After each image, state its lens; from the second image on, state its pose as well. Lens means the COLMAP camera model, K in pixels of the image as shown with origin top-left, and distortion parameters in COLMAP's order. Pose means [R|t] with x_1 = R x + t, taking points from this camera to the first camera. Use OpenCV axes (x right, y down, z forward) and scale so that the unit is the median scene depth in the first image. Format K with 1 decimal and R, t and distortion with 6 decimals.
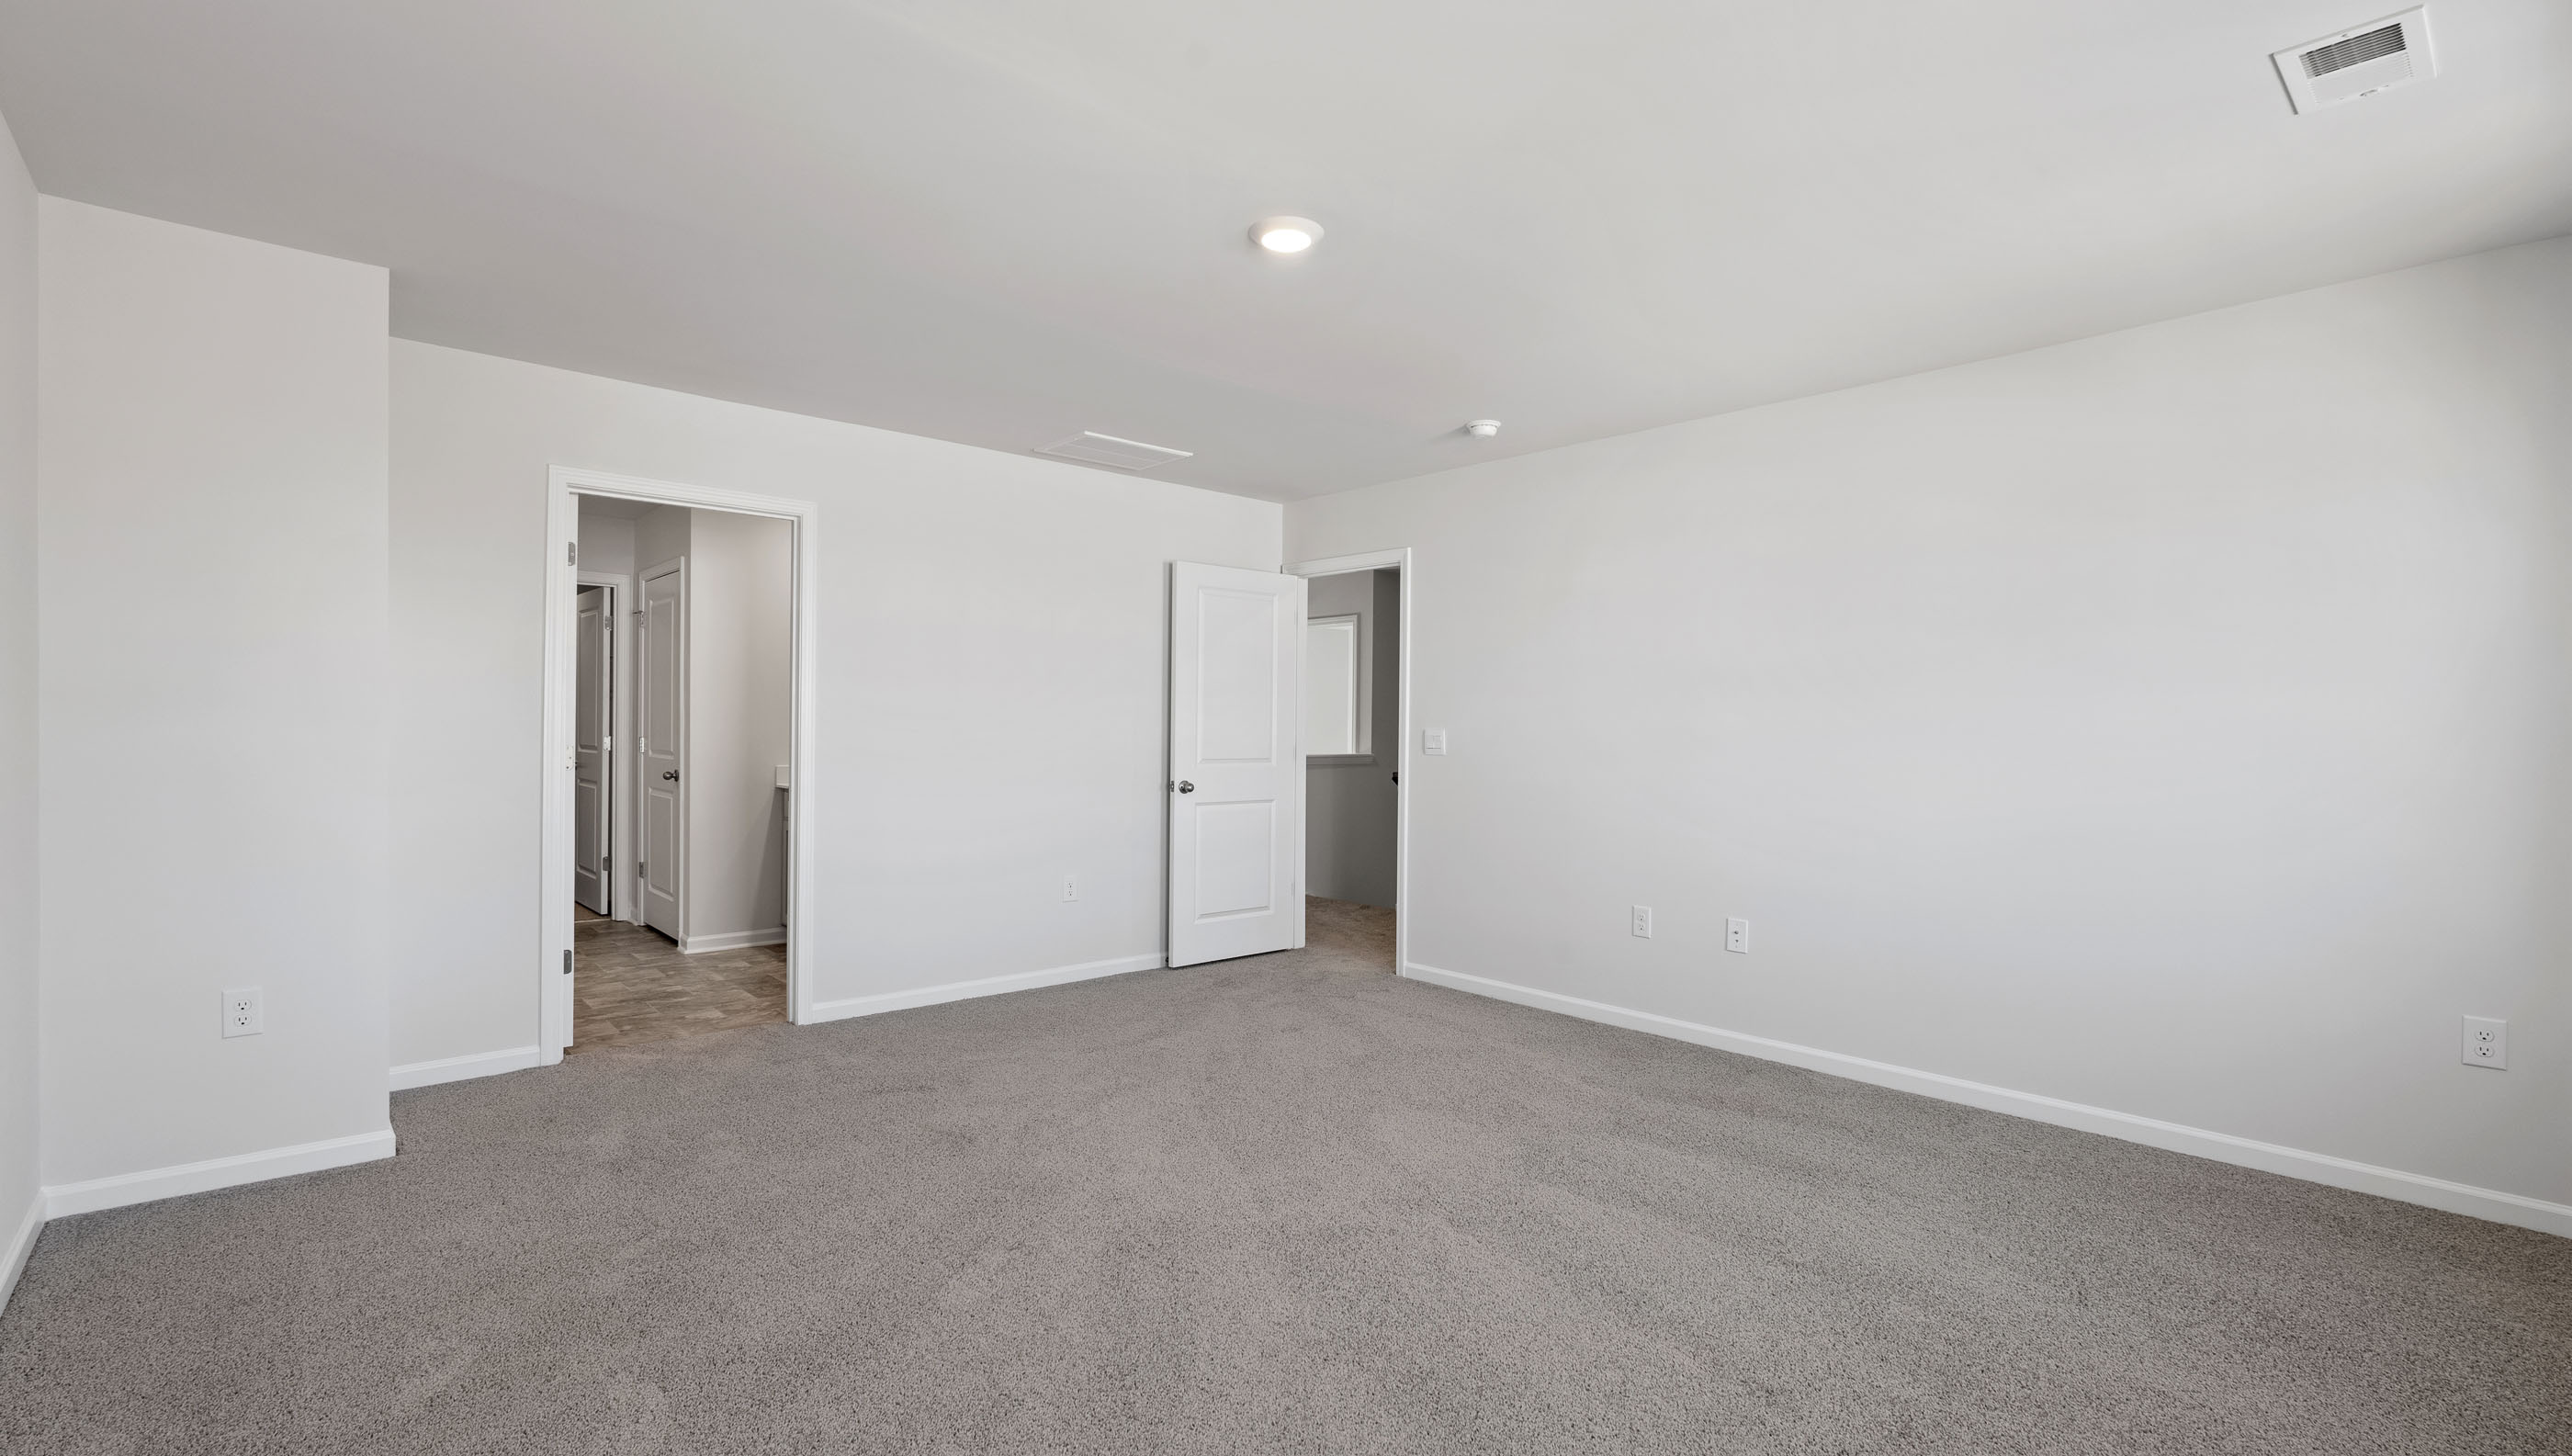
lens RADIAL K [[1139.7, 0, 1285.1], [0, 1139.7, 728.2], [0, 0, 1]] dist [-0.000394, -0.000508]
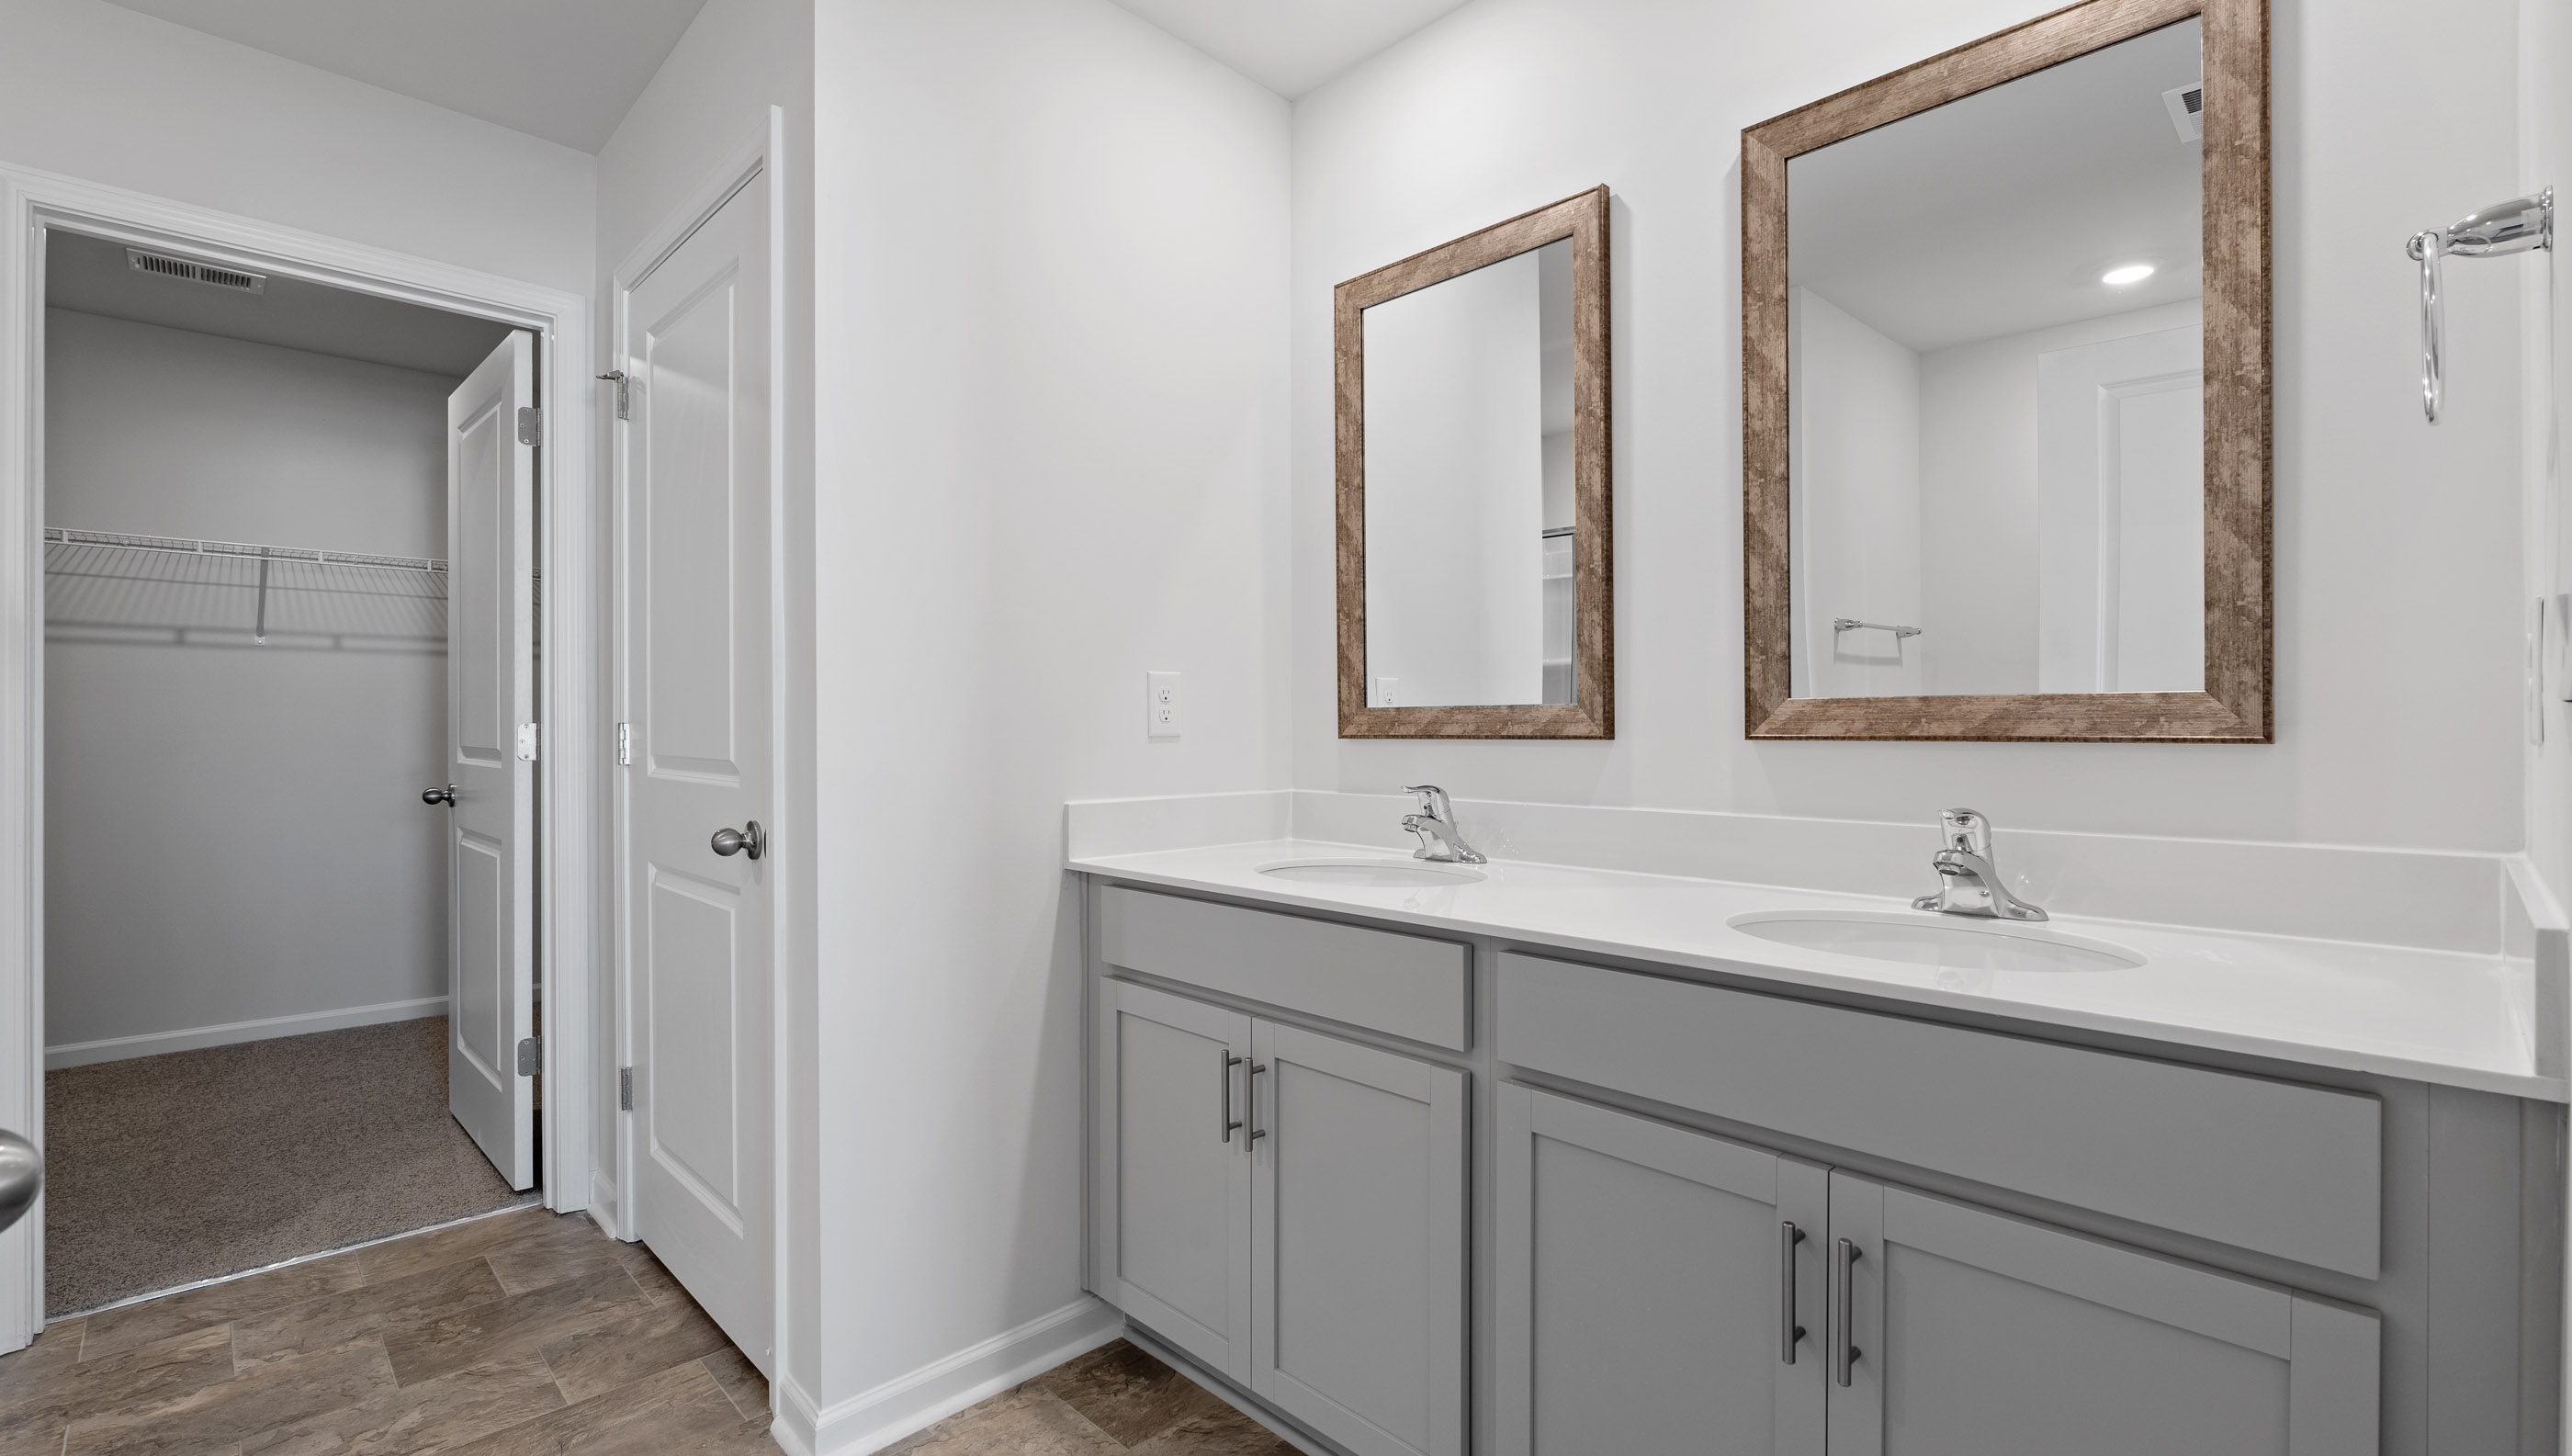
lens RADIAL K [[1139.7, 0, 1286.5], [0, 1139.7, 723.7], [0, 0, 1]] dist [-0.000394, -0.000508]
pose [[0.998709, -0.010733, 0.049656, -0.365967], [0.010812, 0.999941, -0.001330, 0.010644], [-0.049638, 0.001865, 0.998766, 0.616929]]
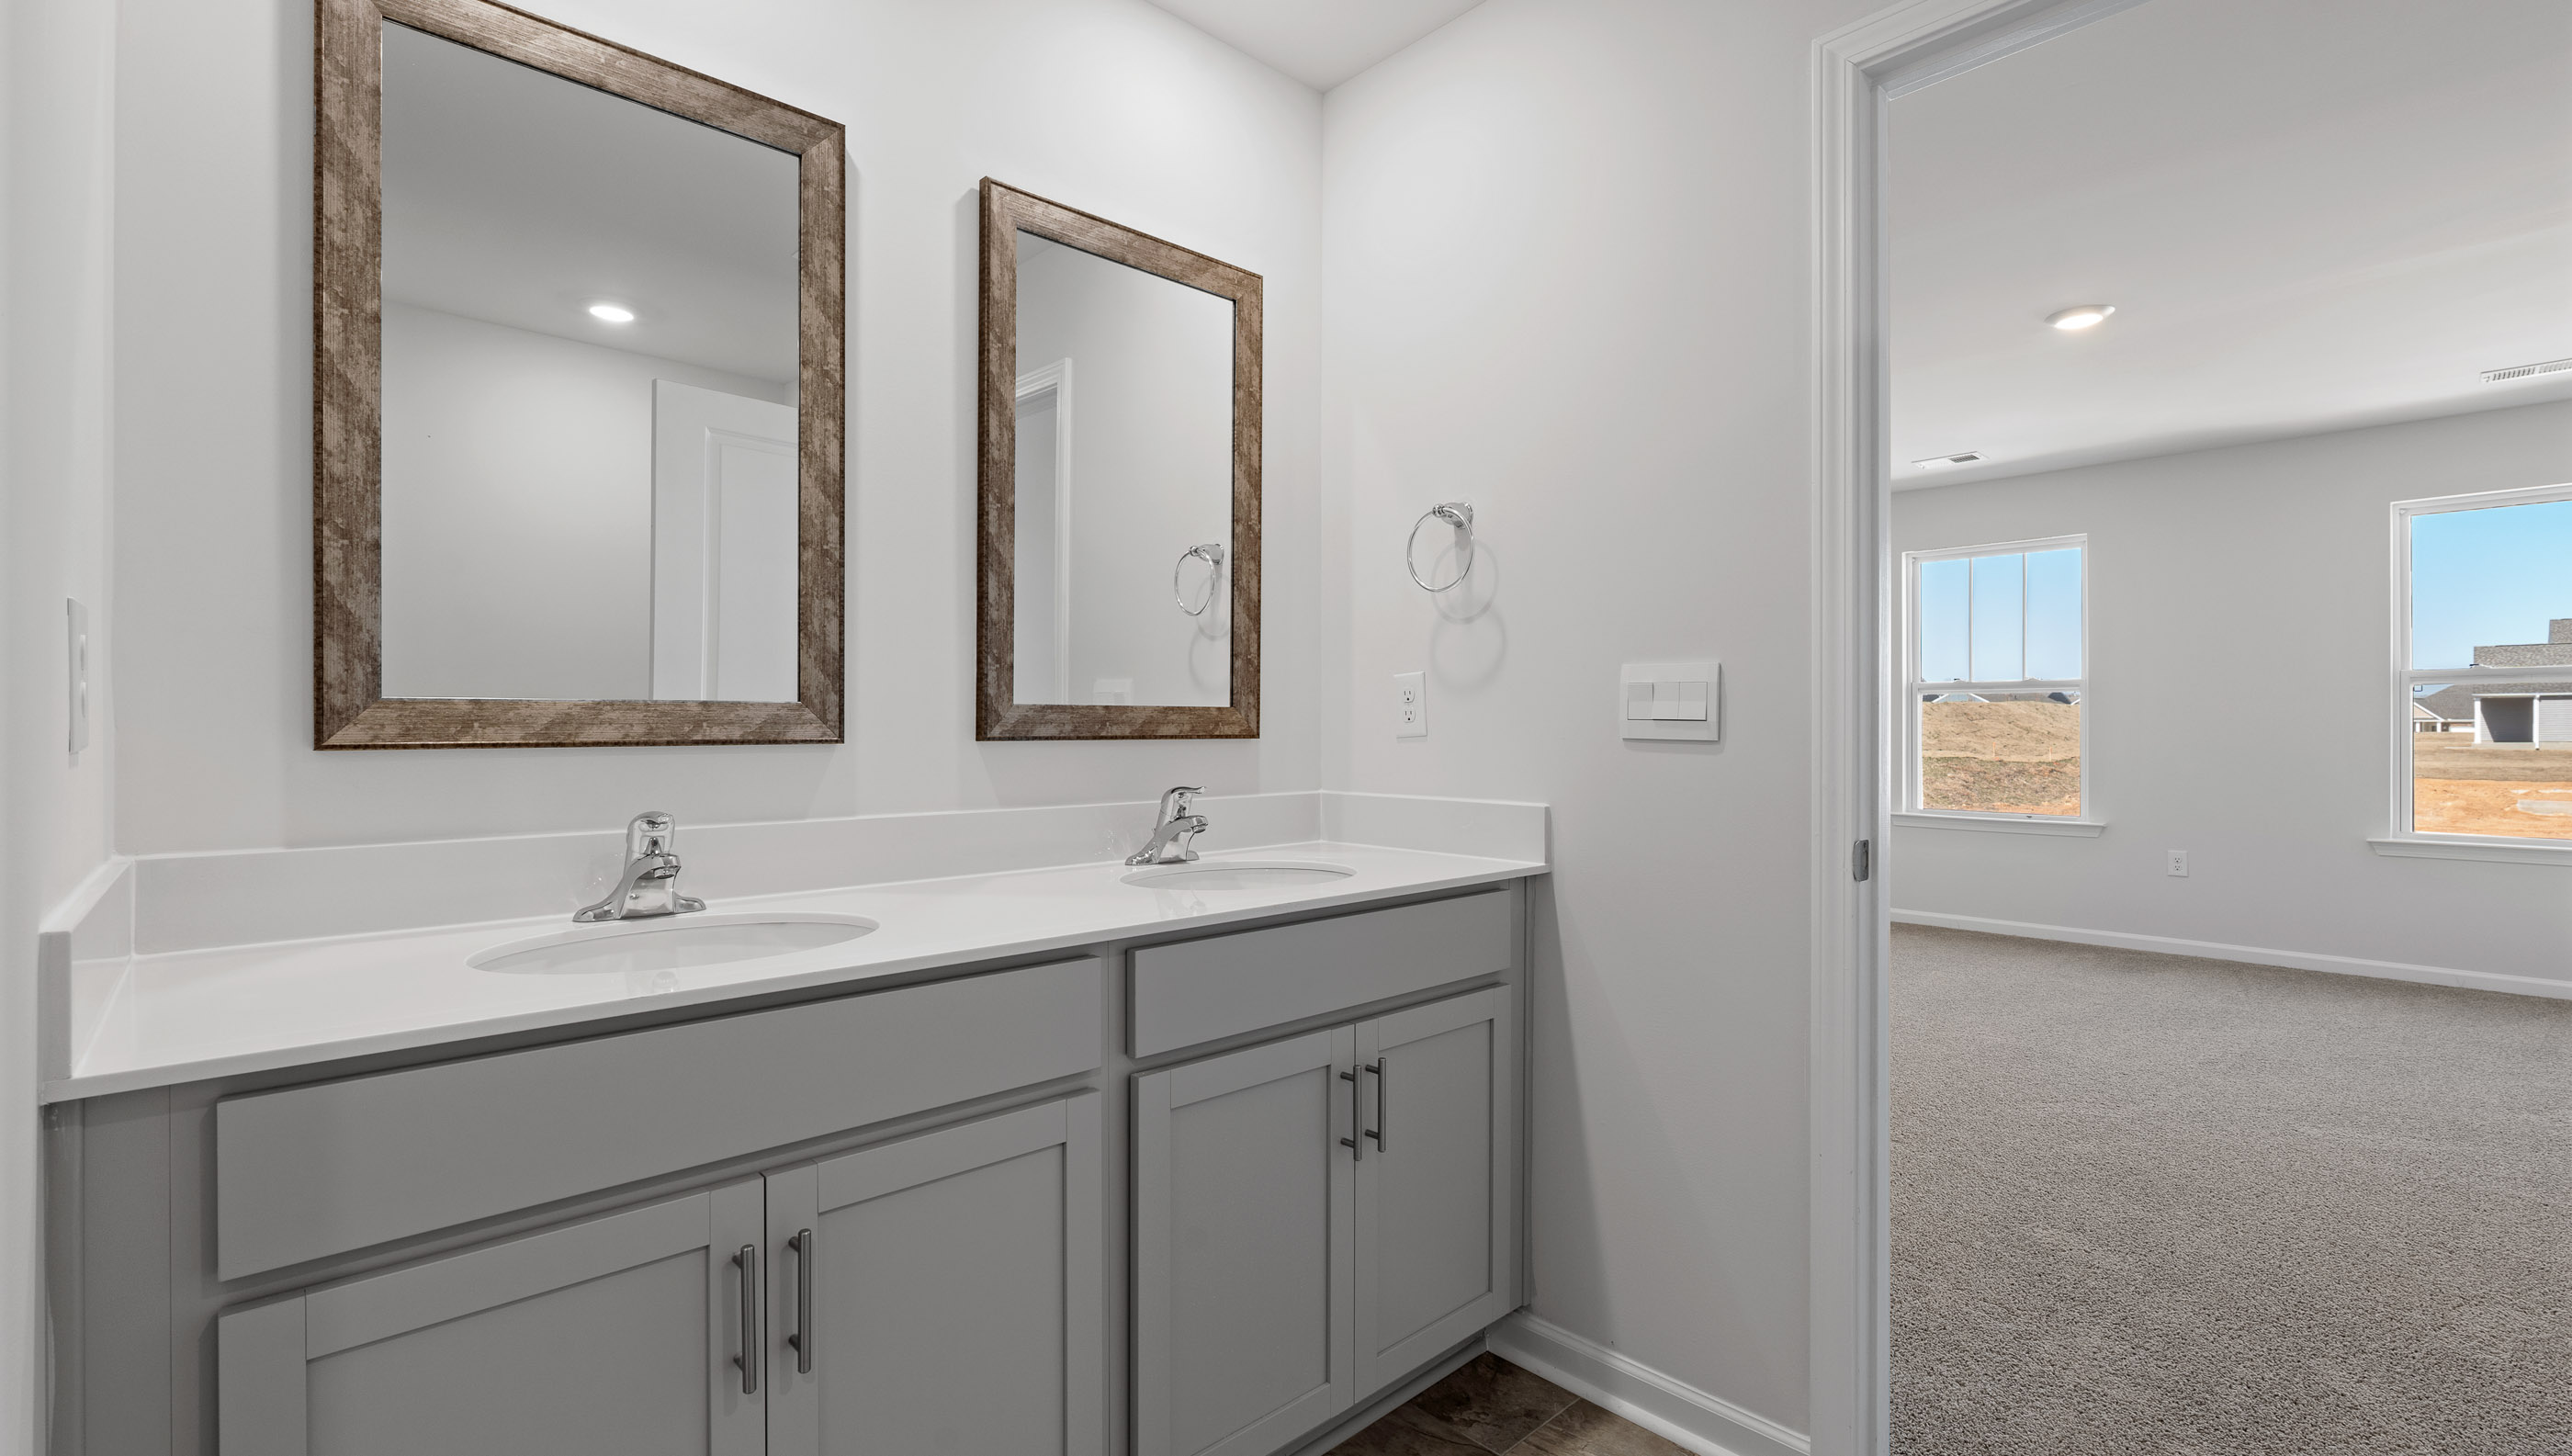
lens RADIAL K [[1139.7, 0, 1281.9], [0, 1139.7, 731.5], [0, 0, 1]] dist [-0.000394, -0.000508]
pose [[-0.026435, -0.011388, 0.999586, -0.759107], [0.002786, 0.999930, 0.011466, 0.008604], [-0.999647, 0.003088, -0.026402, 1.067060]]
